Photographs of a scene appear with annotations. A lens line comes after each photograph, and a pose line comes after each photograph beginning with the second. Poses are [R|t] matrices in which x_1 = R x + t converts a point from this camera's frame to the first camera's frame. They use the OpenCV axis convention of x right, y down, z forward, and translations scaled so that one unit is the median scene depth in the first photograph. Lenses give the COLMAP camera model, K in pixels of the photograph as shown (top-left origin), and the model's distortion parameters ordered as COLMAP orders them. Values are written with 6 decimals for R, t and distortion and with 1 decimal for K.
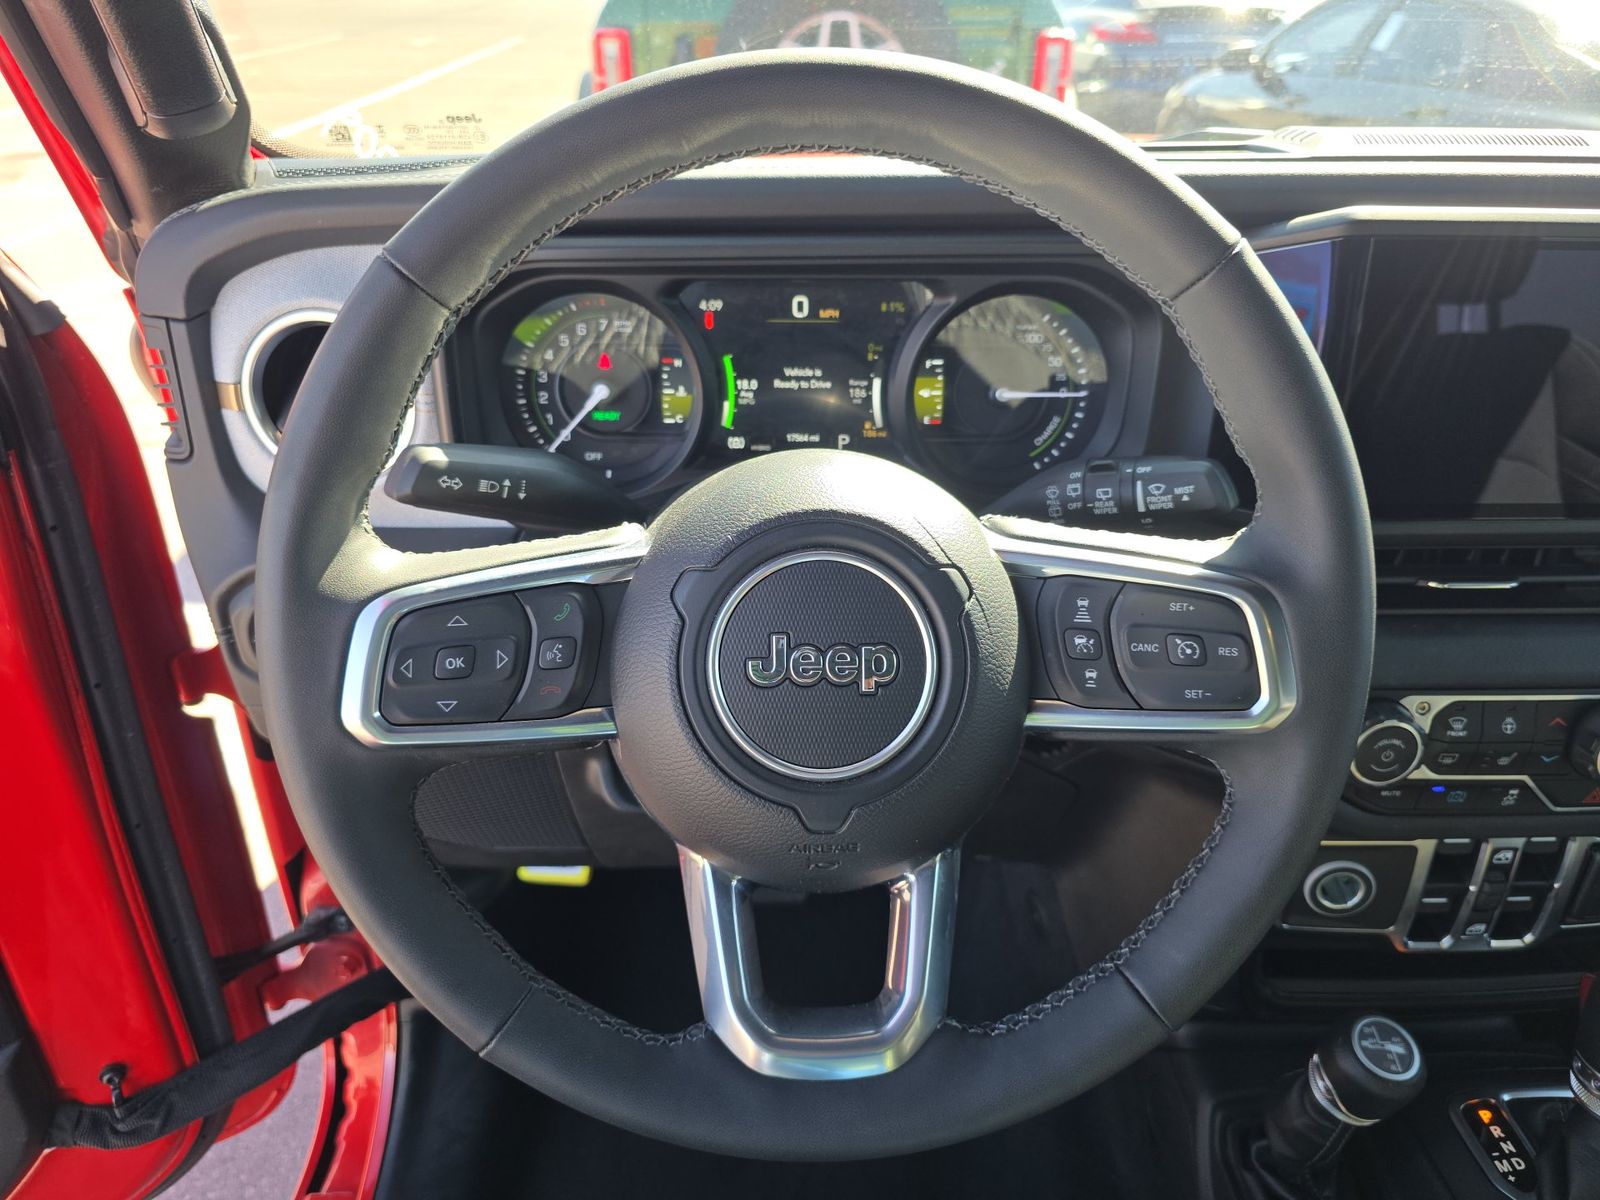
lens RADIAL K [[1163.3, 0, 800.0], [0, 1163.3, 600.0], [0, 0, 1]] dist [0.092242, -0.130945]
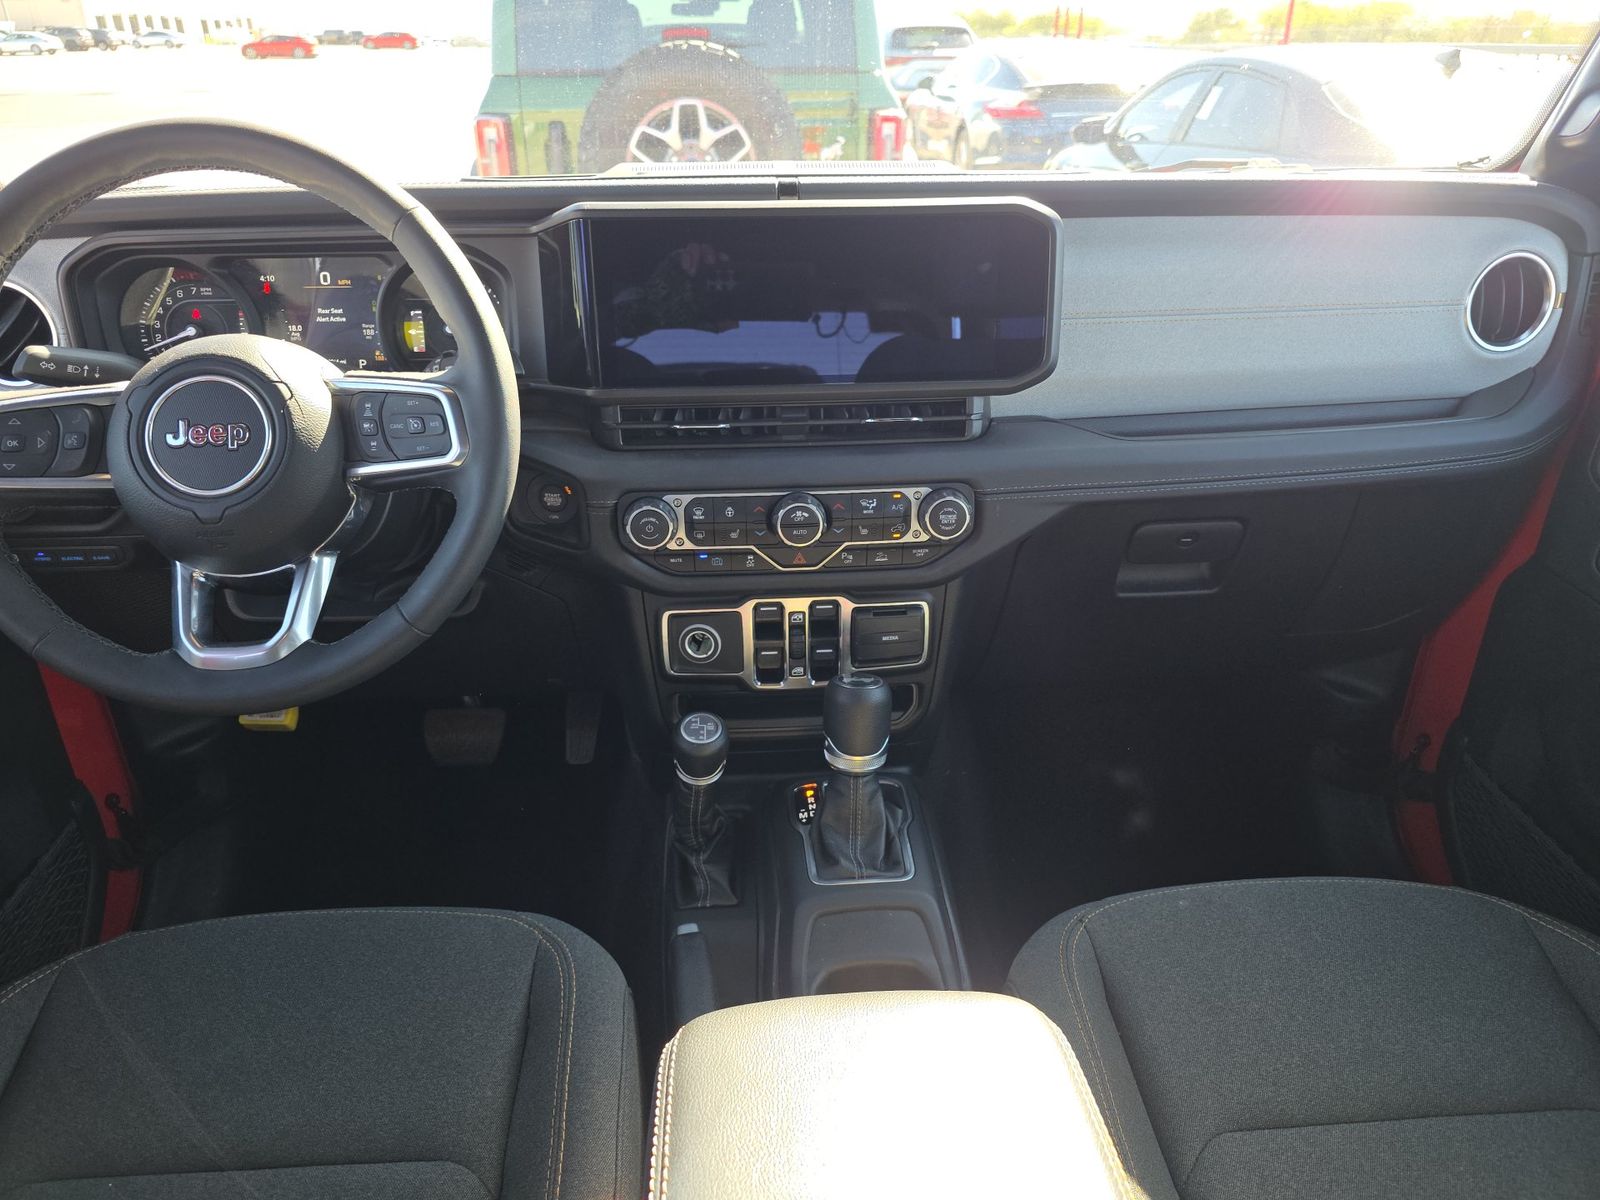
lens RADIAL K [[1163.3, 0, 800.0], [0, 1163.3, 600.0], [0, 0, 1]] dist [0.092242, -0.130945]
pose [[0.999197, -0.031606, 0.024637, 0.583053], [0.032987, 0.997780, -0.057850, 0.294197], [-0.022754, 0.058616, 0.998021, -0.577314]]
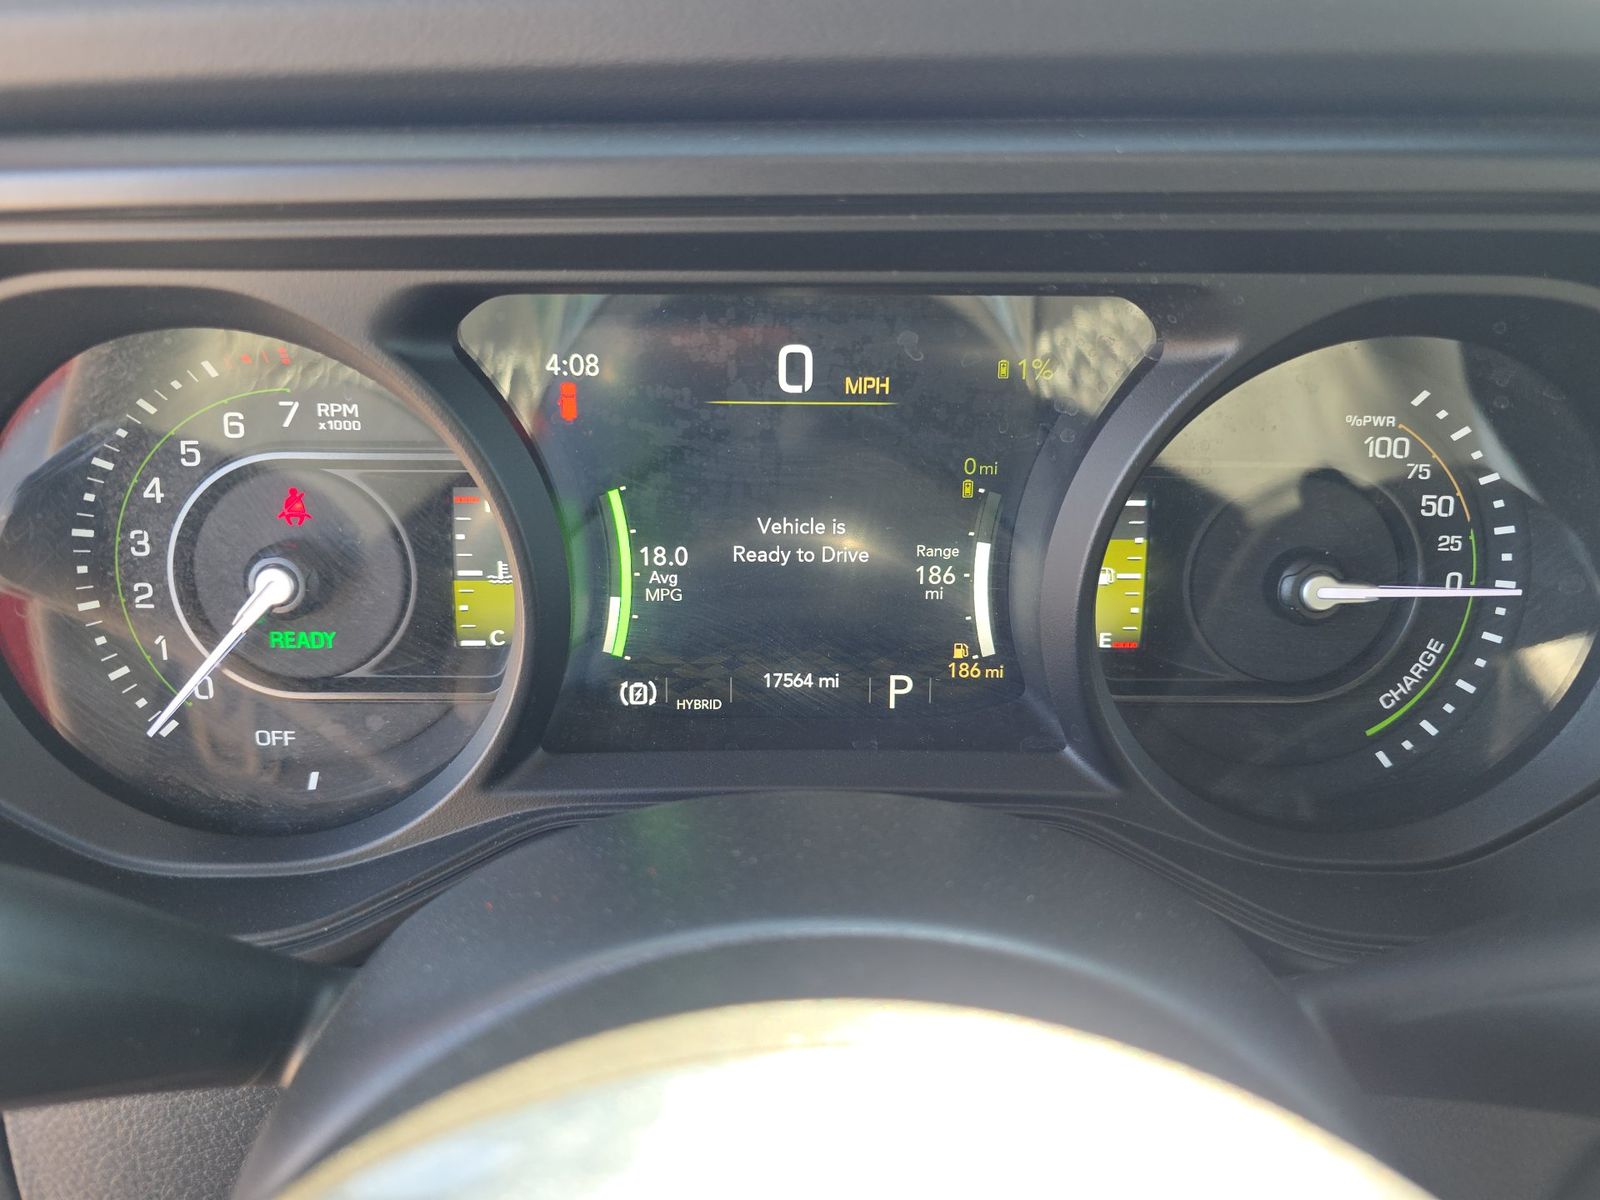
lens RADIAL K [[1156.3, 0, 800.0], [0, 1156.3, 600.0], [0, 0, 1]] dist [0.048399, -0.123293]
pose [[0.999865, 0.003679, -0.016009, 0.008397], [-0.004629, 0.998206, -0.059700, -0.145983], [0.015760, 0.059766, 0.998088, 0.600838]]
